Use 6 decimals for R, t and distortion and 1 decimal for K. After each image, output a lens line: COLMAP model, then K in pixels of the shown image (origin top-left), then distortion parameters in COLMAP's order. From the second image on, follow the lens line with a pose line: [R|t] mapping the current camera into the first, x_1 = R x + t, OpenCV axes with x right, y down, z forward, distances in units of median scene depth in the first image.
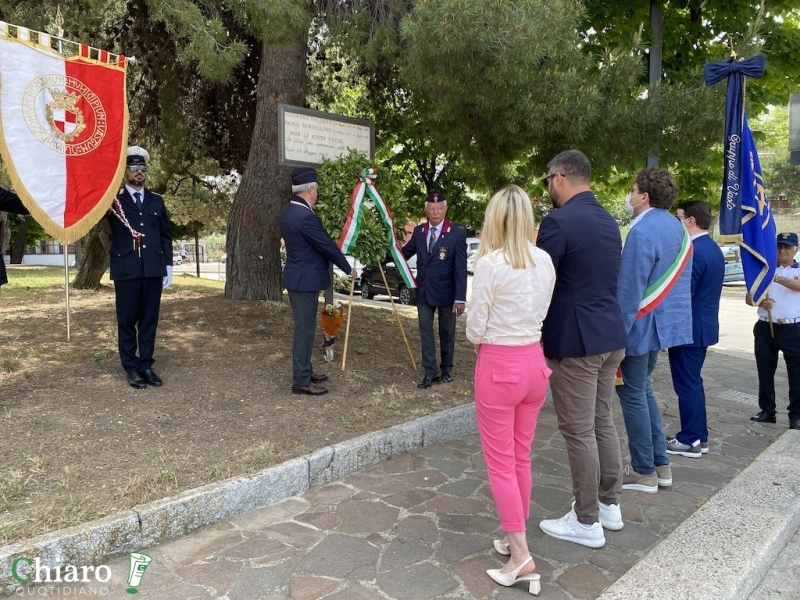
lens RADIAL K [[602.2, 0, 395.2], [0, 602.2, 305.7], [0, 0, 1]] dist [0.045411, -0.062499]
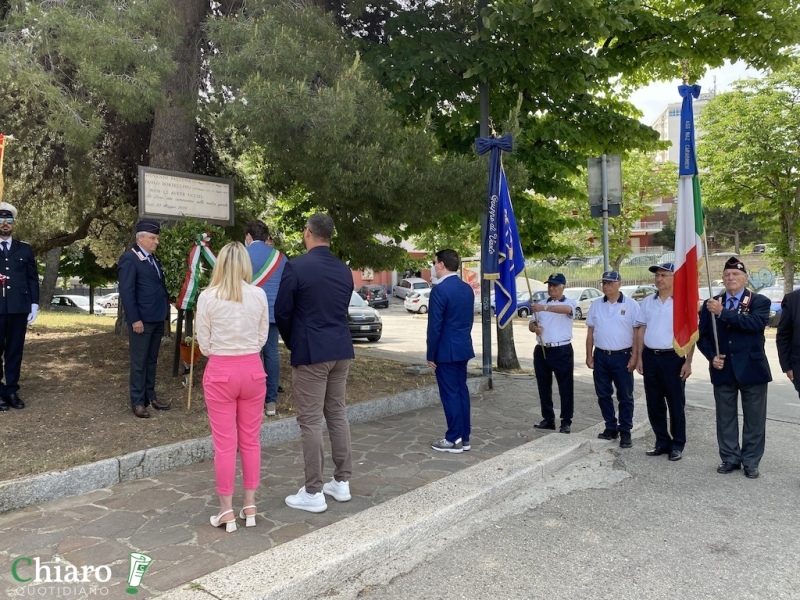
lens RADIAL K [[602.2, 0, 395.2], [0, 602.2, 305.7], [0, 0, 1]] dist [0.045411, -0.062499]
pose [[0.997852, -0.008598, 0.064945, 0.205865], [0.012896, 0.997733, -0.066055, 0.019889], [-0.064229, 0.066751, 0.995700, -0.172031]]
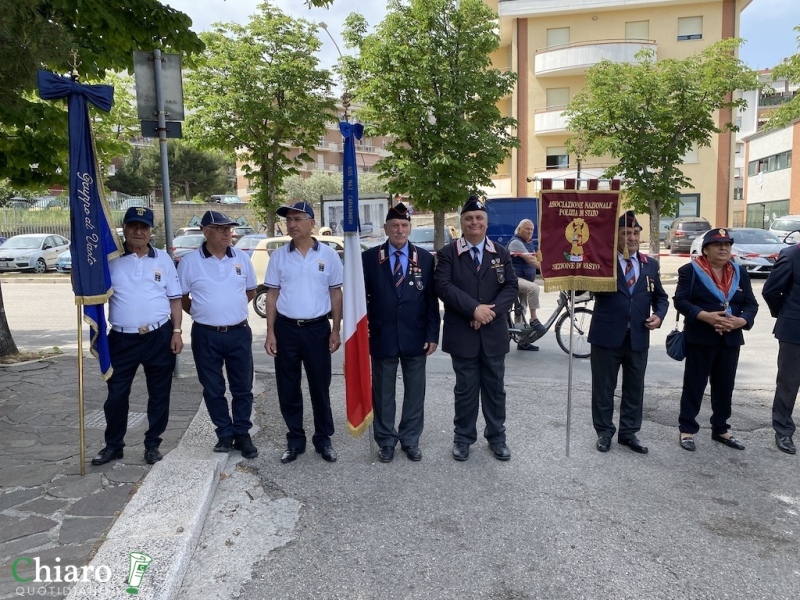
lens RADIAL K [[604.6, 0, 400.2], [0, 604.6, 297.7], [0, 0, 1]] dist [0.002755, -0.002446]
pose [[0.599148, -0.081056, 0.796524, 0.187216], [0.072771, 0.996257, 0.046642, -0.017693], [-0.797324, 0.030018, 0.602805, 0.221562]]
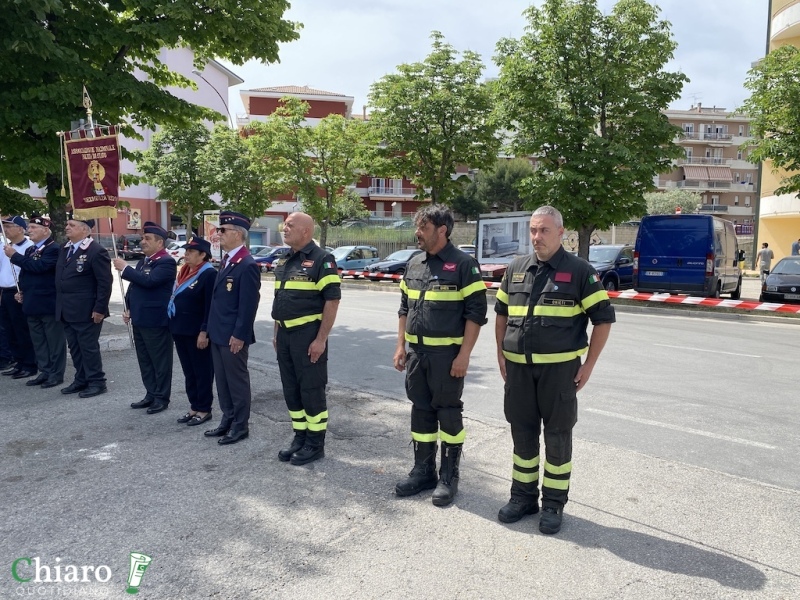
lens RADIAL K [[602.2, 0, 395.2], [0, 602.2, 305.7], [0, 0, 1]] dist [0.045411, -0.062499]
pose [[0.942705, -0.000269, 0.333628, 0.977142], [-0.002102, 0.999975, 0.006745, 0.054508], [-0.333622, -0.007060, 0.942681, -0.573797]]
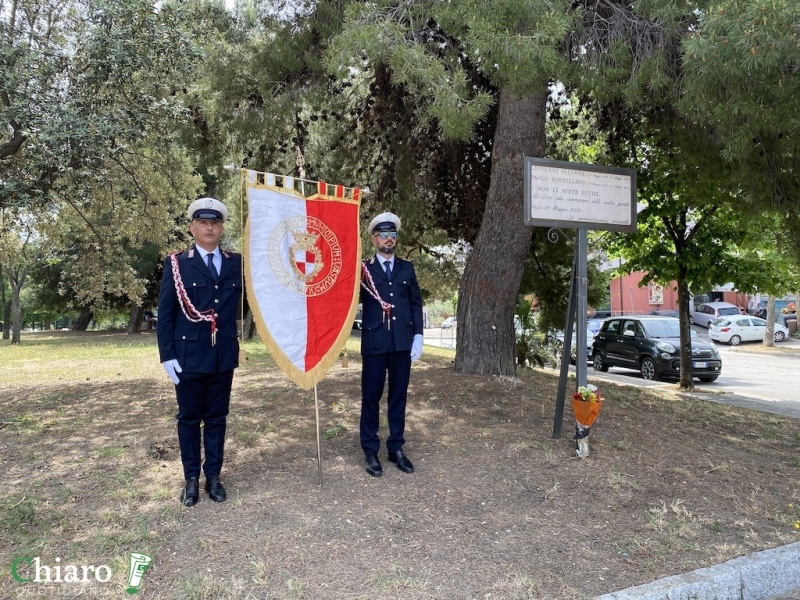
lens RADIAL K [[601.2, 0, 400.0], [0, 601.2, 300.0], [0, 0, 1]] dist [0.078997, -0.160923]
pose [[0.940002, -0.012223, -0.340949, -0.059313], [-0.028332, 0.993109, -0.113716, -0.018349], [0.339989, 0.116553, 0.933179, 0.124041]]
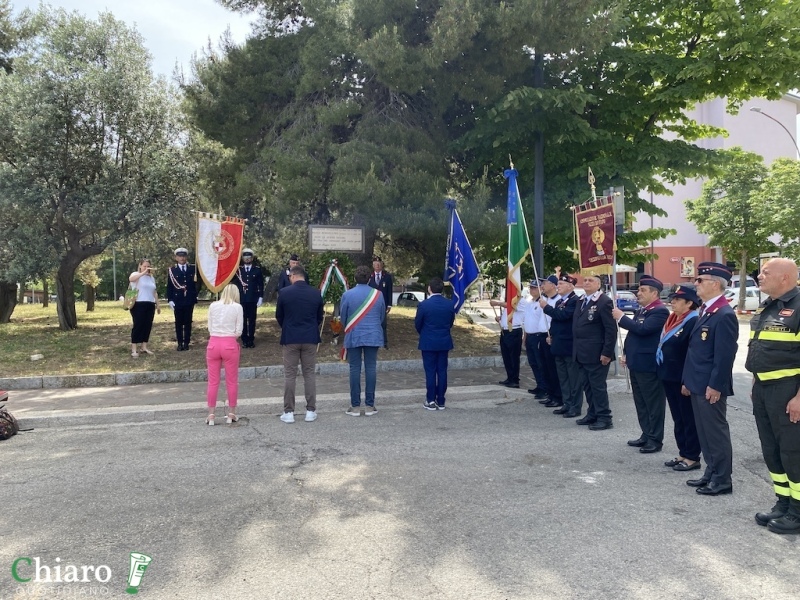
lens RADIAL K [[604.6, 0, 400.2], [0, 604.6, 297.7], [0, 0, 1]] dist [0.002755, -0.002446]
pose [[0.867562, 0.004782, -0.497306, 1.080730], [-0.042788, 0.996964, -0.065059, 0.054458], [0.495484, 0.077721, 0.865133, -0.651074]]
